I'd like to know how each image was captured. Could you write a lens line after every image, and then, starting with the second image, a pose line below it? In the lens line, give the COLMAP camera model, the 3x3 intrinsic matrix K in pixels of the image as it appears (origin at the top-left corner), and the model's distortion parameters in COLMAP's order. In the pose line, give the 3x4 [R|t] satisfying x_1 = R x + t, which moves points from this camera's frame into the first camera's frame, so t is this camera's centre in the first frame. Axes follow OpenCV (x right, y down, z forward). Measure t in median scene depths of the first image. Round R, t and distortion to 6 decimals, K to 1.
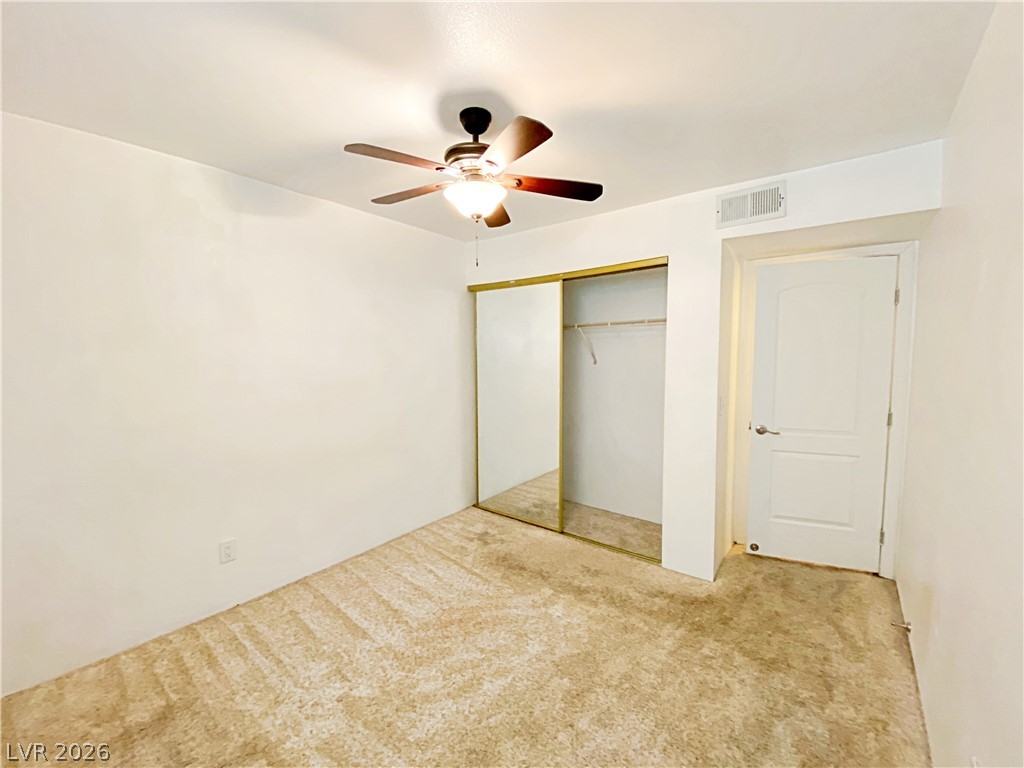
lens RADIAL K [[422.8, 0, 511.6], [0, 422.8, 385.9], [0, 0, 1]] dist [0.015439, -0.017323]
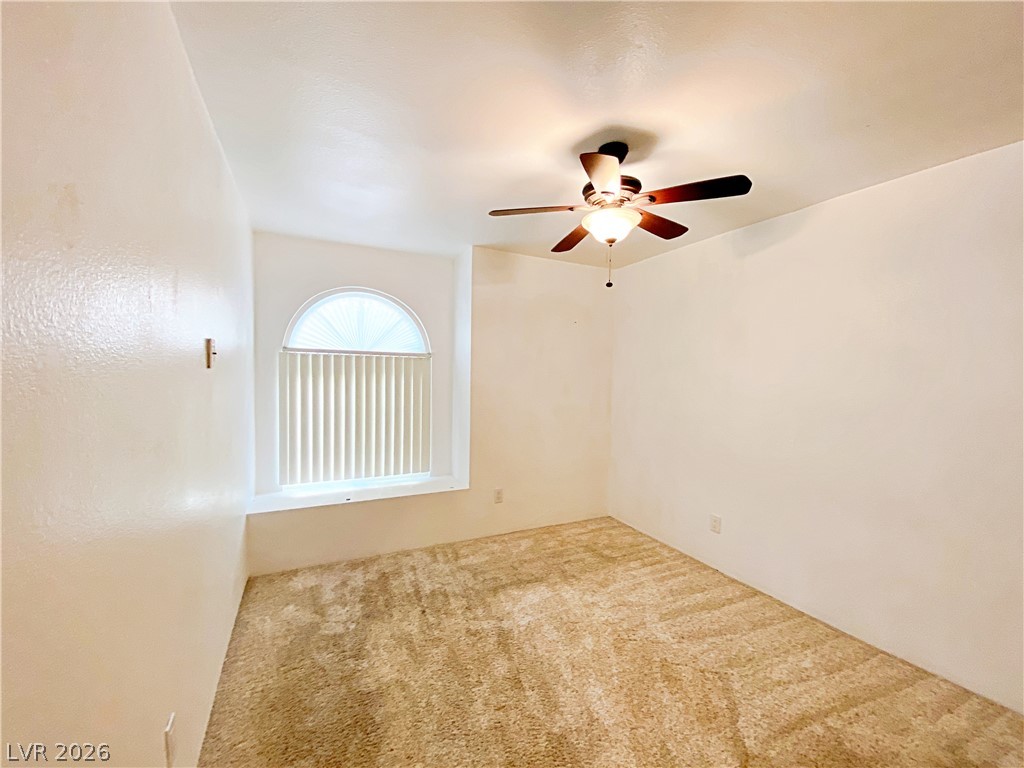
lens RADIAL K [[422.8, 0, 511.6], [0, 422.8, 385.9], [0, 0, 1]] dist [0.015439, -0.017323]
pose [[-0.461471, 0.022963, -0.886858, 0.763523], [-0.076657, 0.994894, 0.065649, -0.068320], [0.883837, 0.098279, -0.457354, 0.999401]]
